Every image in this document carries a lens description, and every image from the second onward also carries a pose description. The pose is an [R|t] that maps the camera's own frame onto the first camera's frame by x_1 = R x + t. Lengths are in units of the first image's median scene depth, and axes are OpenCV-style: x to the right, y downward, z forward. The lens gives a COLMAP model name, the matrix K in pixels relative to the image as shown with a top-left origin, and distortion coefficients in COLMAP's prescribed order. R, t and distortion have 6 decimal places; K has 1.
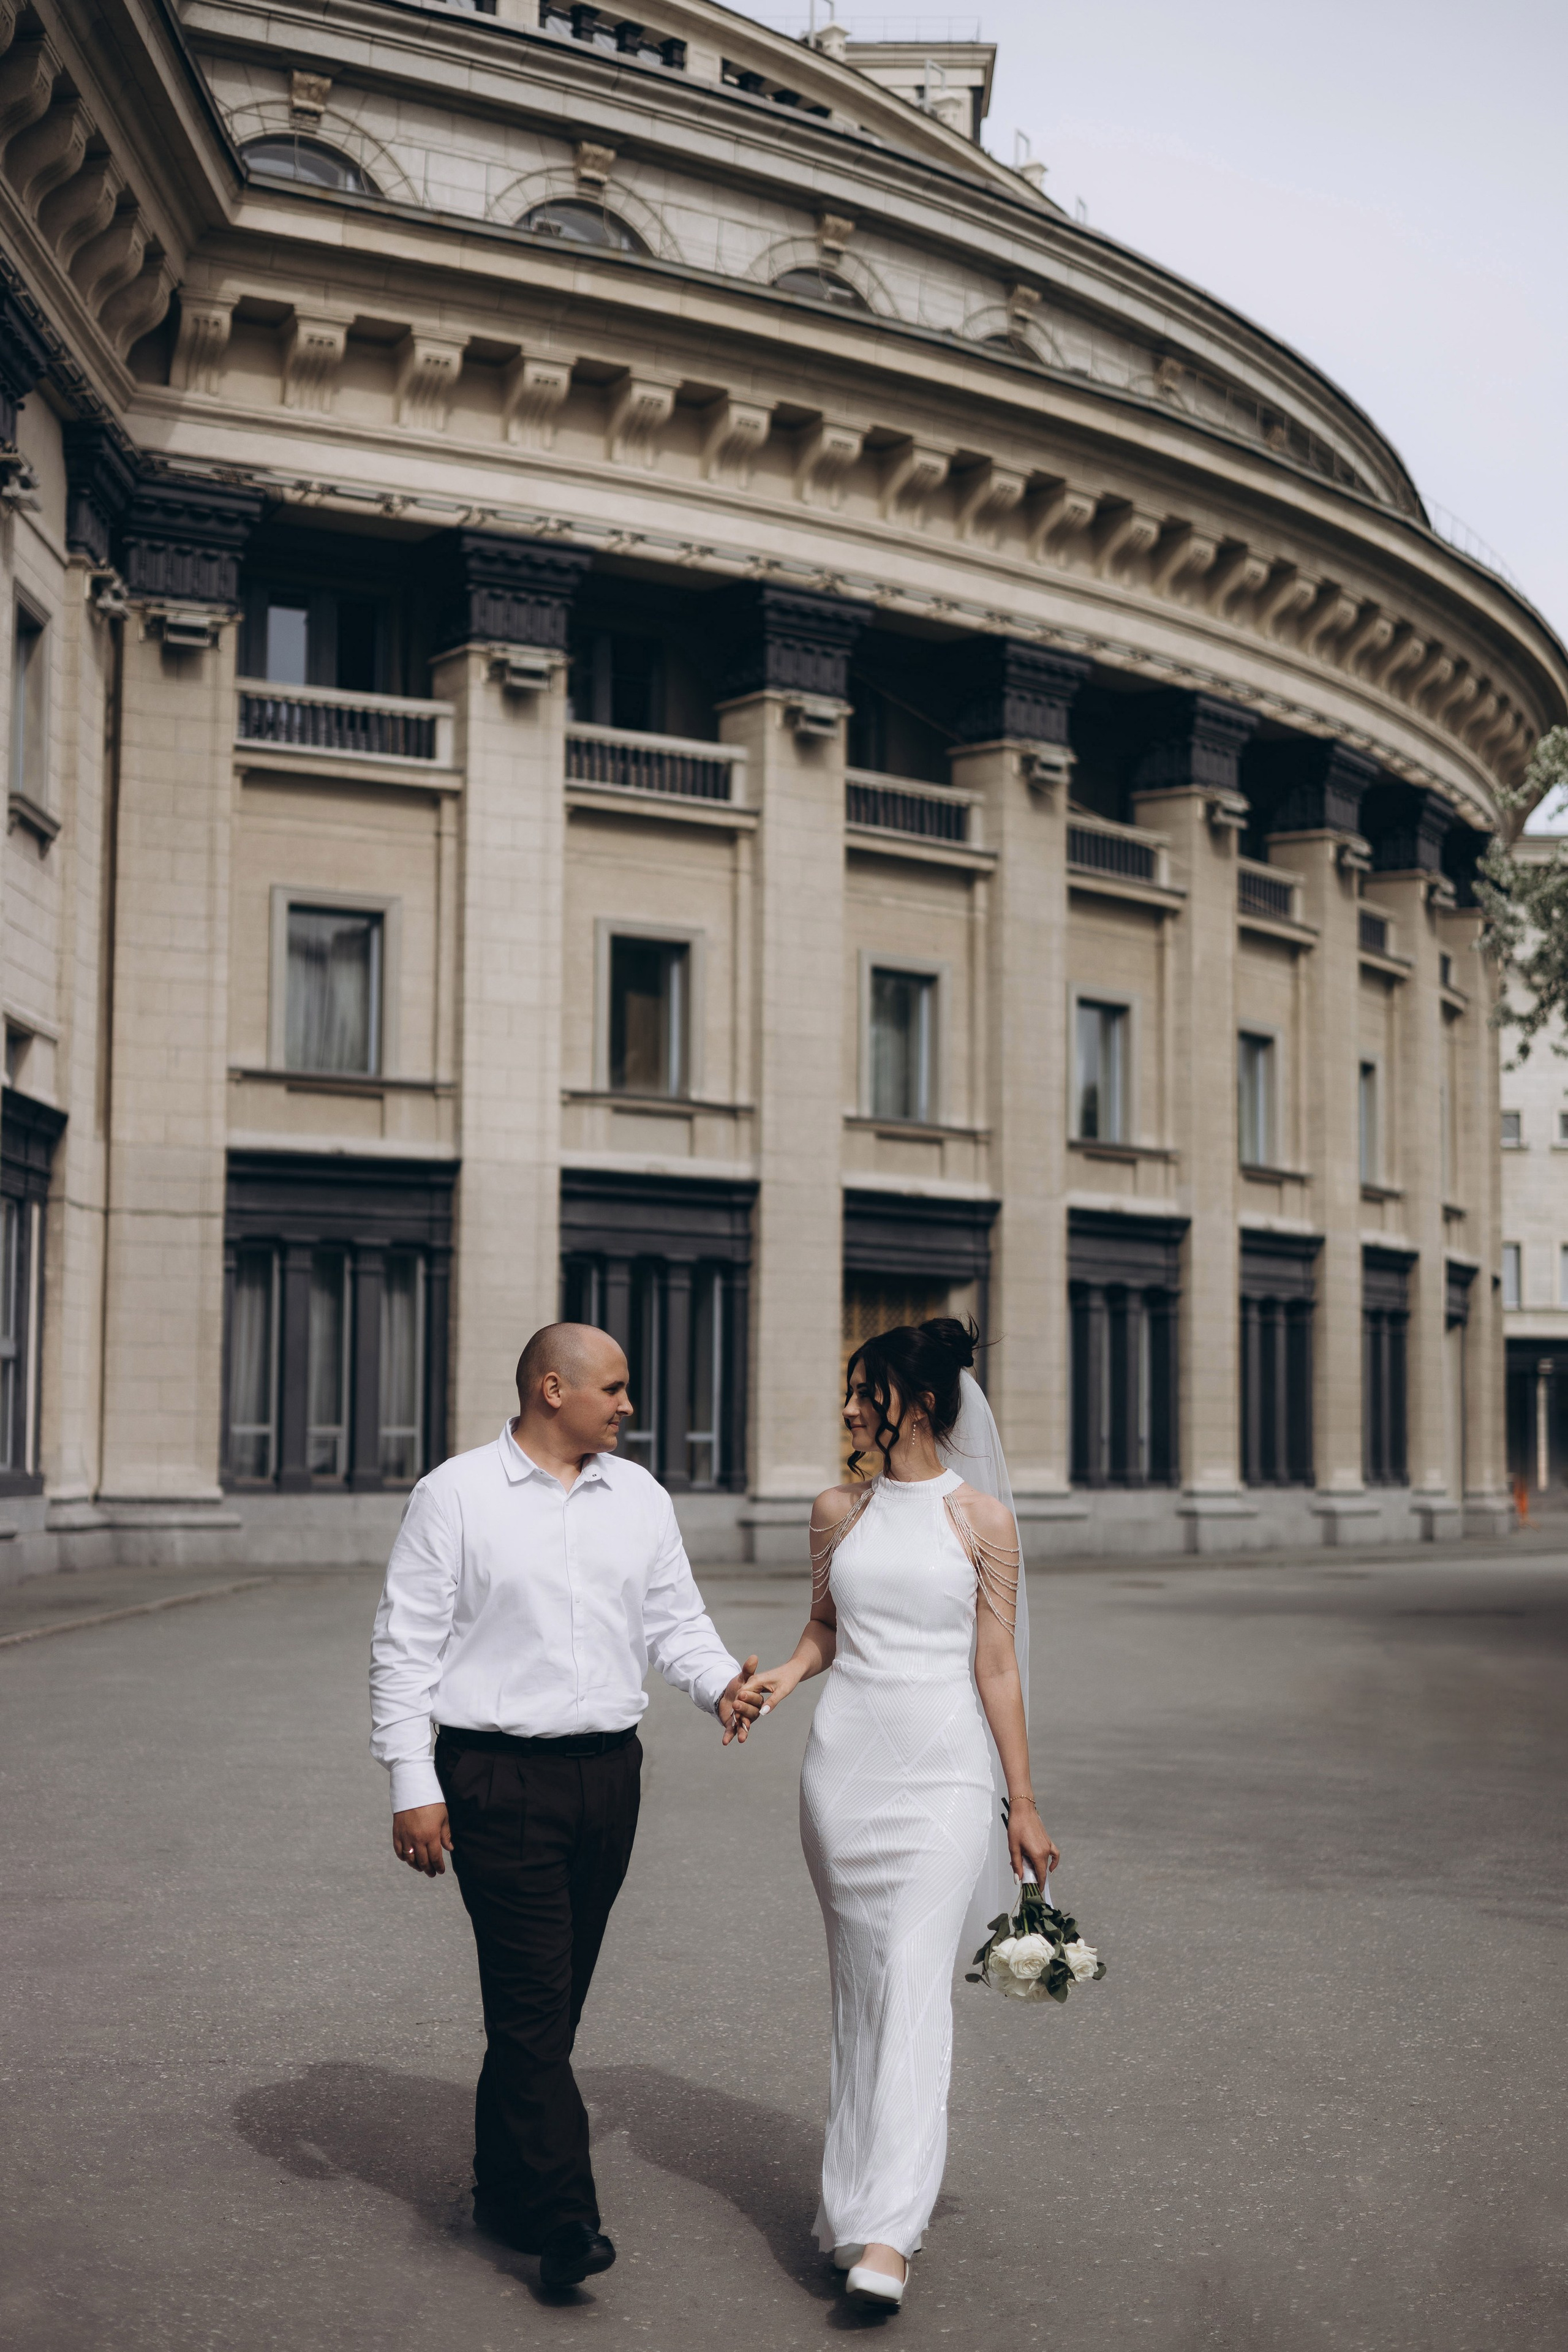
lens RADIAL K [[3355.3, 0, 816.7], [0, 3355.3, 1128.7], [0, 0, 1]] dist [0.010063, 0.000000]
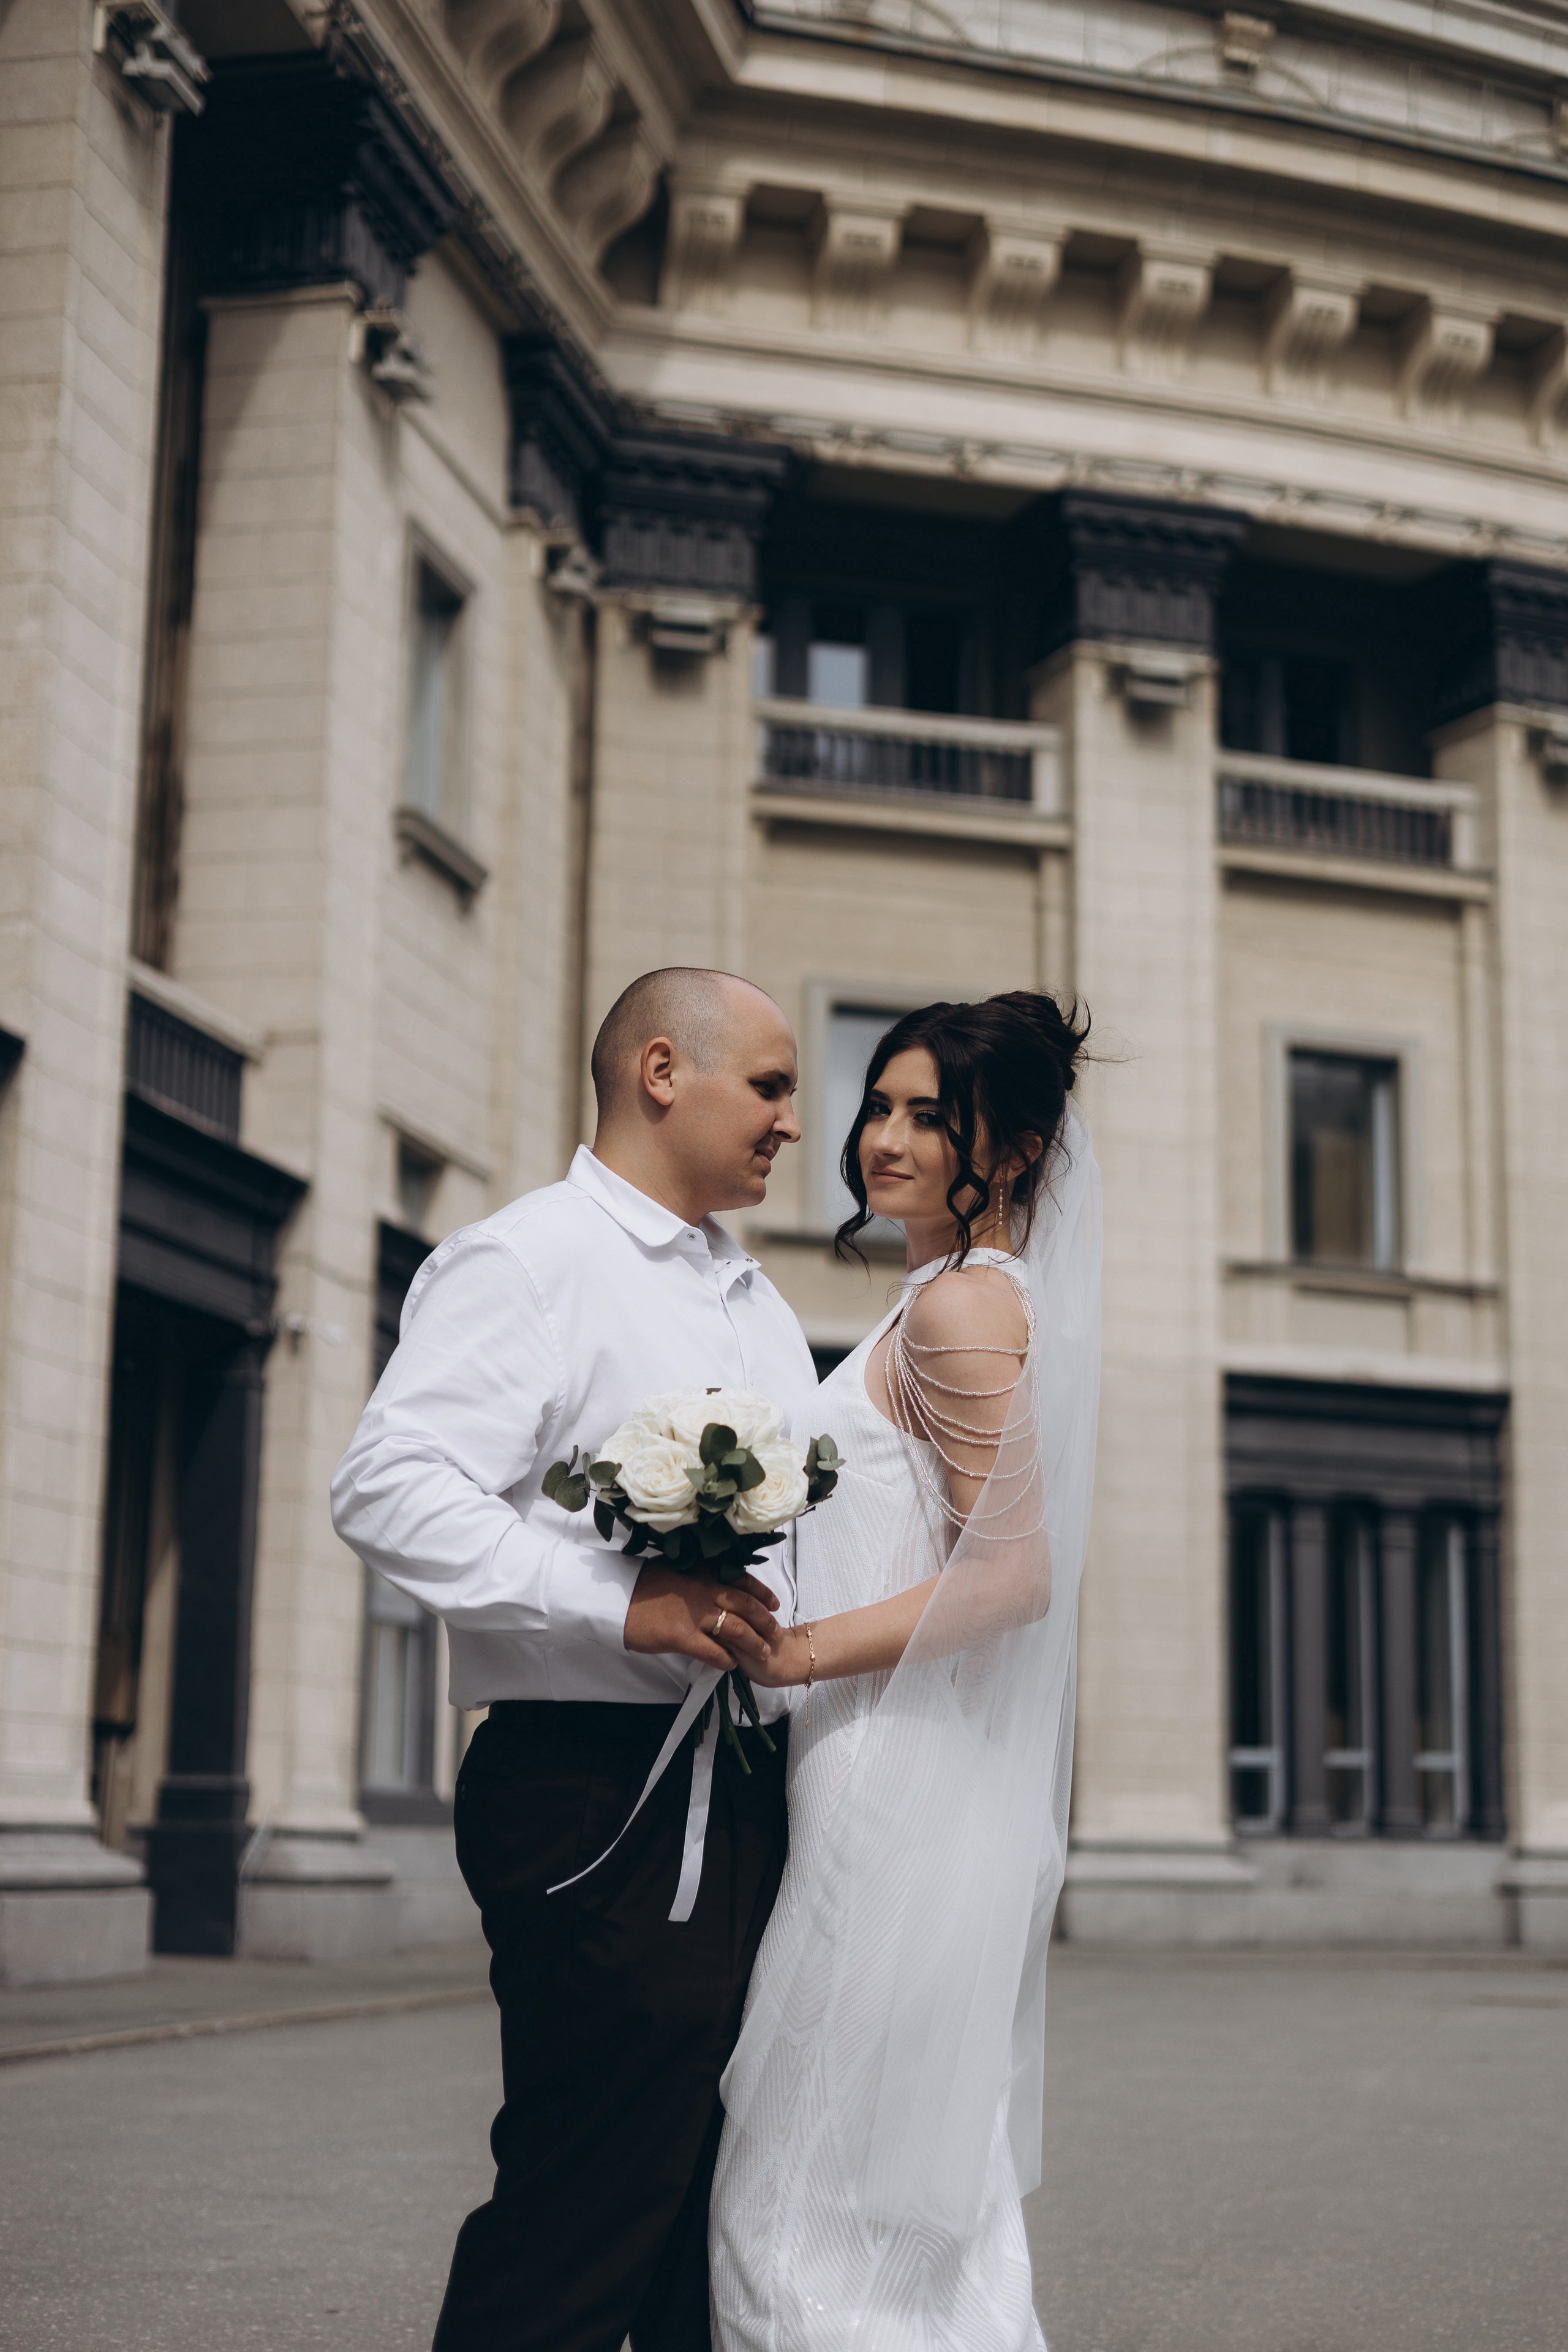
lens RADIAL K [[3355.3, 0, 762.5], [0, 3355.3, 1126.5], [0, 0, 1]] dist [0.010063, 0.000000]
pose [[0.971653, -0.034429, -0.233891, -0.003281], [0.009142, 0.994071, -0.108351, 0.036817], [0.236234, 0.103141, 0.966207, 0.292491]]
